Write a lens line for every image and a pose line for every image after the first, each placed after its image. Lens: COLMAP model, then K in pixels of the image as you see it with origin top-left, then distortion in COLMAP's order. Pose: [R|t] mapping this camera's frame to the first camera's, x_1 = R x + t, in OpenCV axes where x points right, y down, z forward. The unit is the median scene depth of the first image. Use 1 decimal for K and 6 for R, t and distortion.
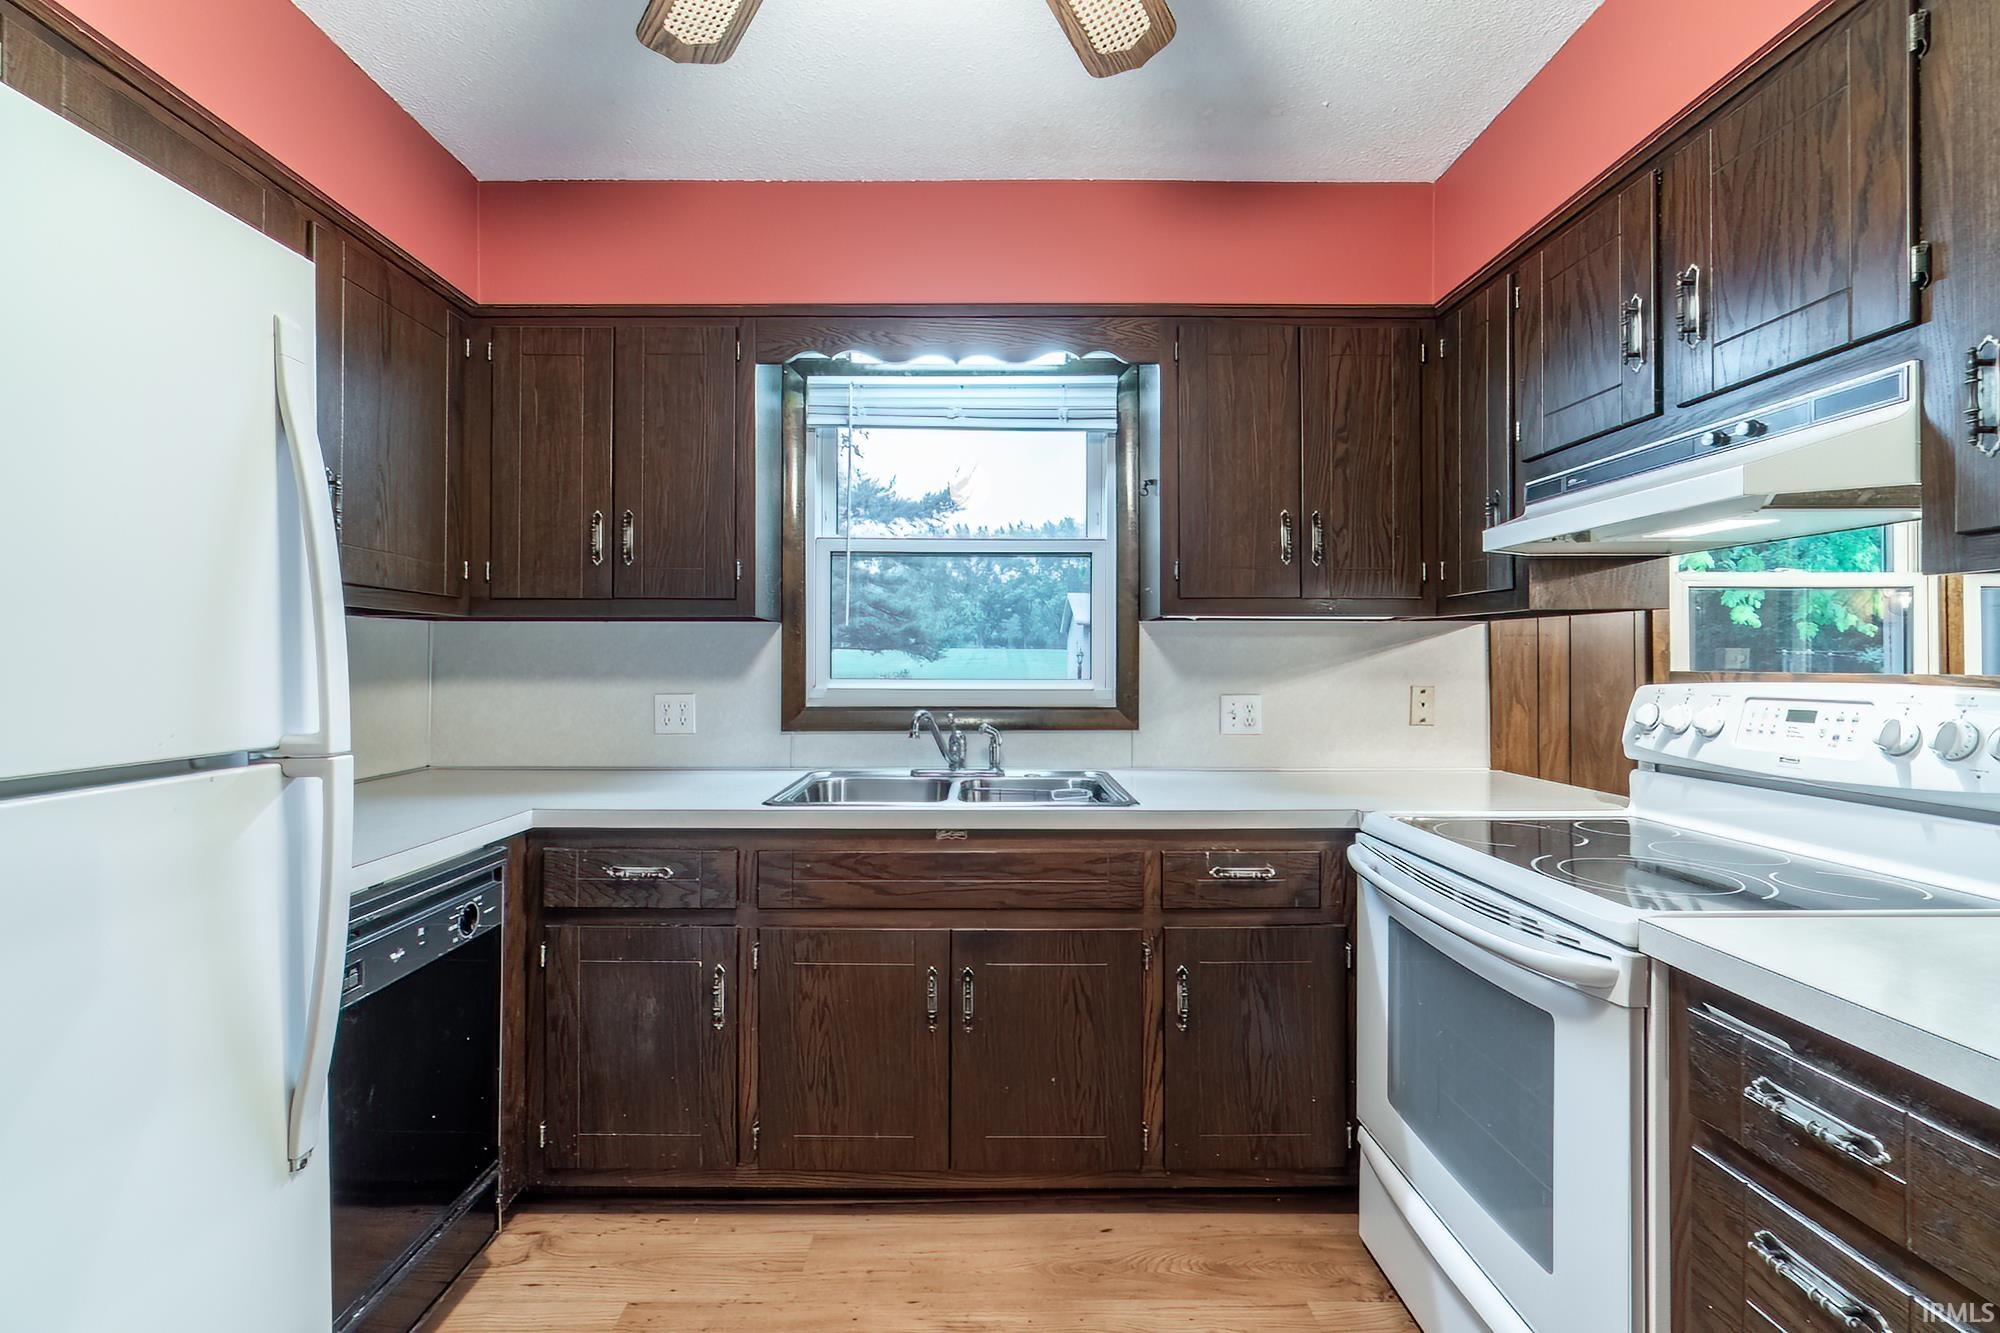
lens RADIAL K [[845.8, 0, 993.2], [0, 845.8, 664.6], [0, 0, 1]] dist [-0.012186, 0.002426]
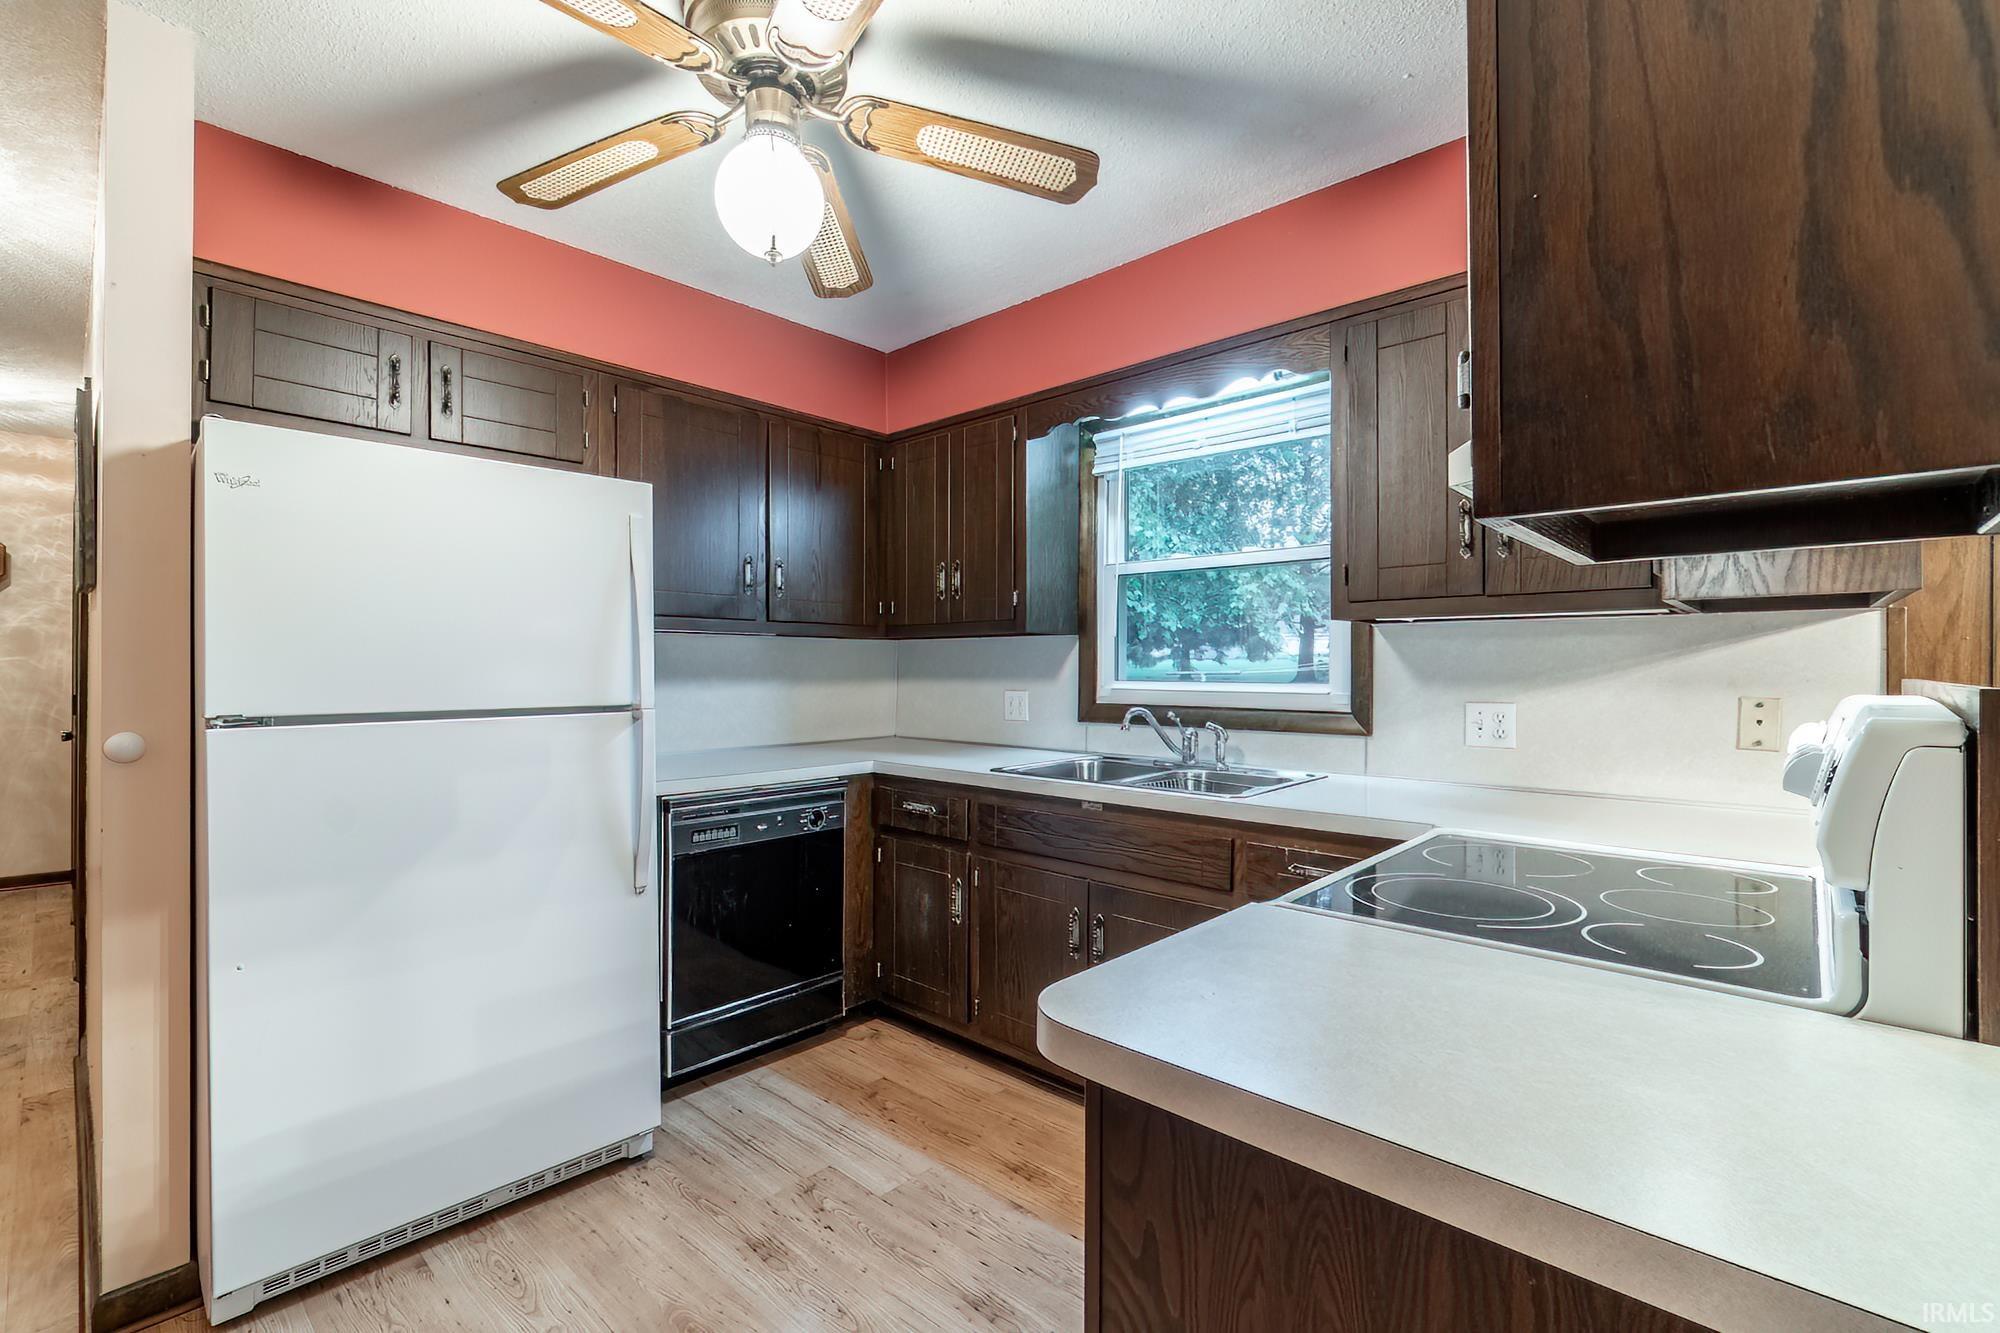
lens RADIAL K [[845.8, 0, 991.5], [0, 845.8, 676.2], [0, 0, 1]] dist [-0.012186, 0.002426]
pose [[0.738791, 0.006423, -0.673904, 0.573498], [0.000118, 0.999953, 0.009661, -0.001261], [0.673935, -0.007217, 0.738756, -0.015103]]
